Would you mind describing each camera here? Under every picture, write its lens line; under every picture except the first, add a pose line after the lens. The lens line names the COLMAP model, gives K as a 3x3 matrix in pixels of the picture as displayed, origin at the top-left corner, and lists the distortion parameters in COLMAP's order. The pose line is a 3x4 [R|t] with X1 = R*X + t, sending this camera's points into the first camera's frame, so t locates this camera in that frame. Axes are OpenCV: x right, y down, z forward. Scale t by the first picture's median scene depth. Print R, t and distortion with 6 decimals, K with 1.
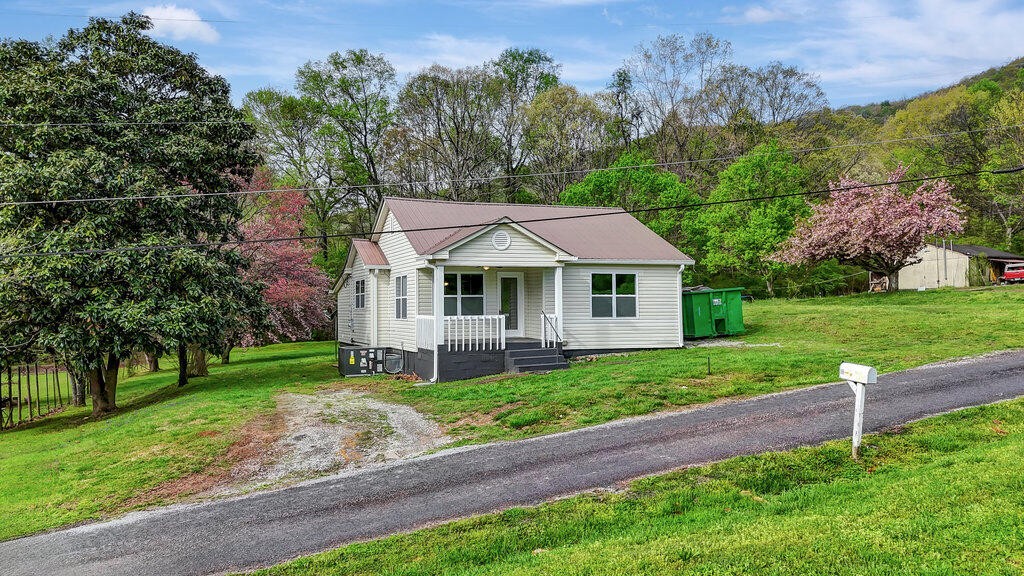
lens RADIAL K [[760.0, 0, 510.7], [0, 760.0, 260.7], [0, 0, 1]] dist [0.086259, -0.101440]
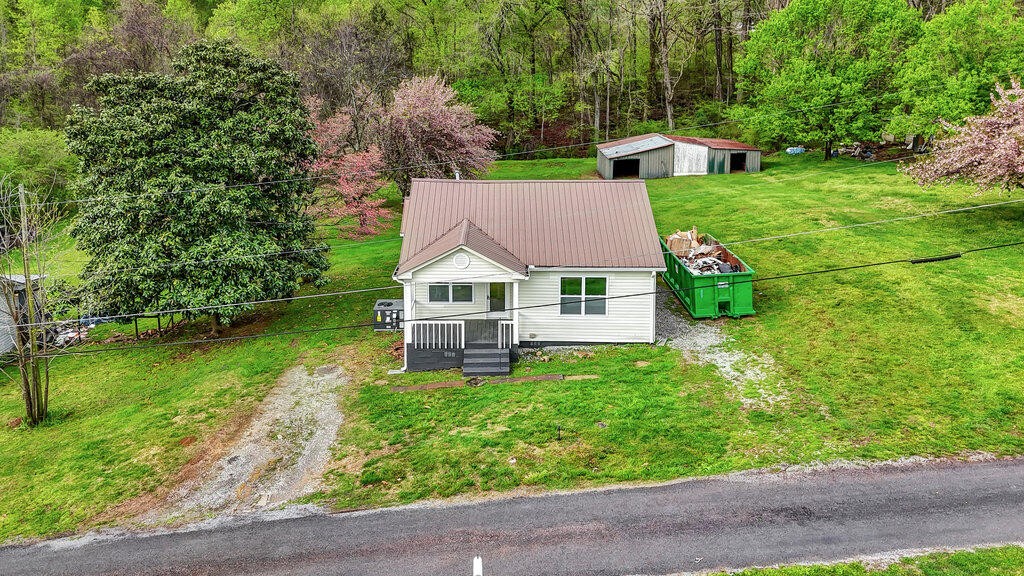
lens RADIAL K [[776.0, 0, 511.5], [0, 776.0, 168.0], [0, 0, 1]] dist [0.085260, -0.111963]
pose [[0.931497, 0.070995, -0.356754, 0.422535], [0.005503, 0.977906, 0.208974, -0.367836], [0.363708, -0.196622, 0.910525, -0.032239]]
